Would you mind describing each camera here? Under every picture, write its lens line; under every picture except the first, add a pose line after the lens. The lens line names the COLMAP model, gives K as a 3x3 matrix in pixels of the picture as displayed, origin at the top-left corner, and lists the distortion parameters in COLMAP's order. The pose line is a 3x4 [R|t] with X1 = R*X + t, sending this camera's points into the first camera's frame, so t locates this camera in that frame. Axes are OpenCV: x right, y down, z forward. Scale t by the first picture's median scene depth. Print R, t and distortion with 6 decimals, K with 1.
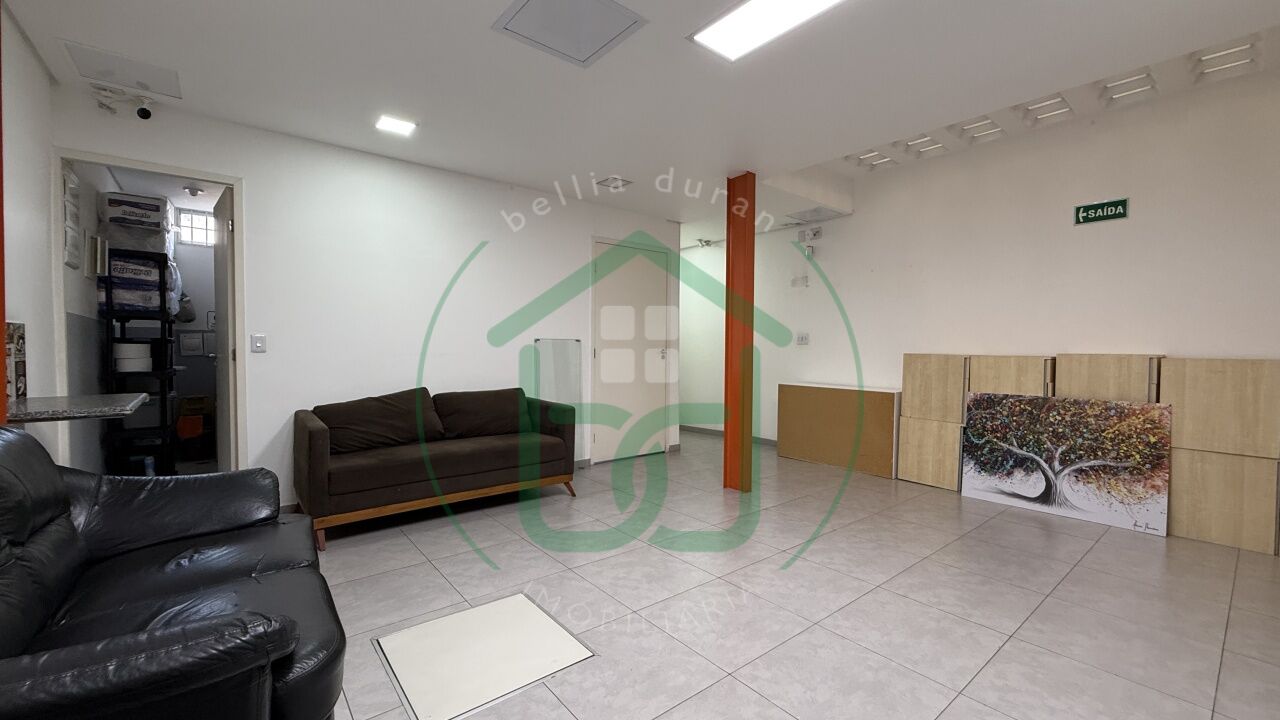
lens RADIAL K [[506.8, 0, 640.9], [0, 506.8, 361.5], [0, 0, 1]] dist [0.000701, -0.000054]
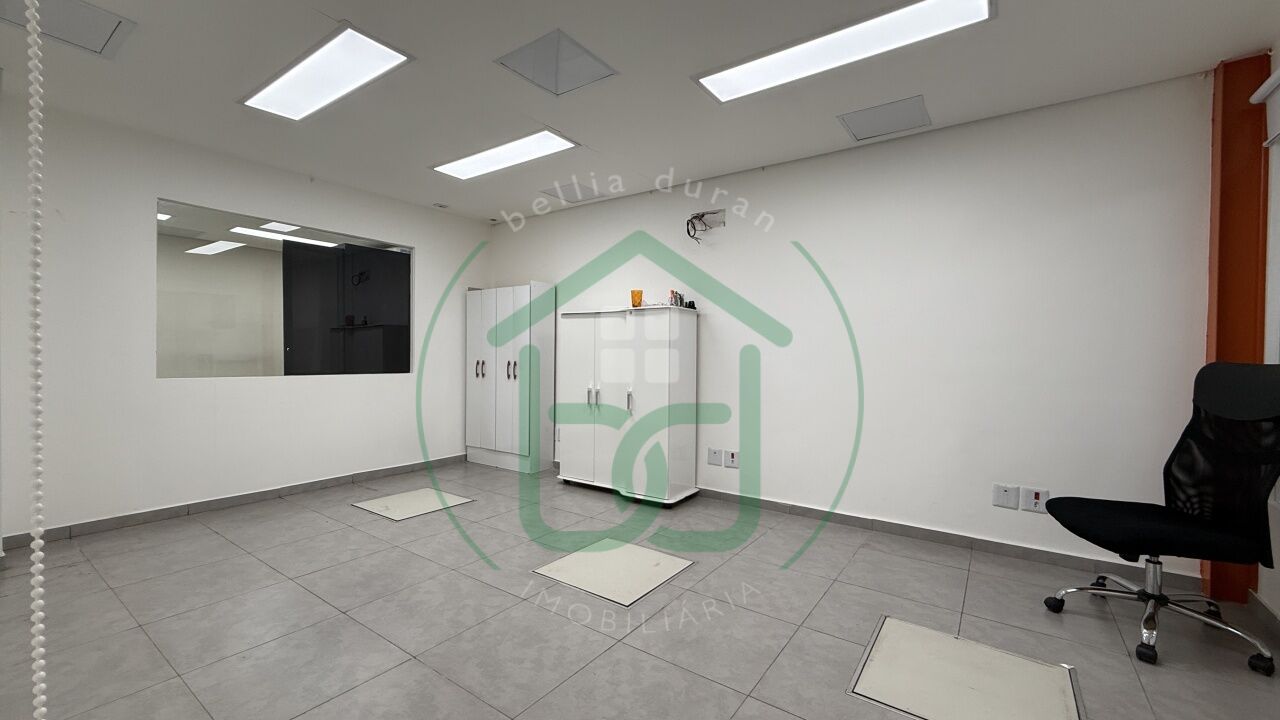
lens RADIAL K [[510.9, 0, 637.1], [0, 510.9, 359.1], [0, 0, 1]] dist [0.000160, 0.000179]
pose [[-0.268889, -0.017338, 0.963015, -0.518277], [0.015750, 0.999625, 0.022395, -0.010743], [-0.963042, 0.021190, -0.268515, 0.711333]]
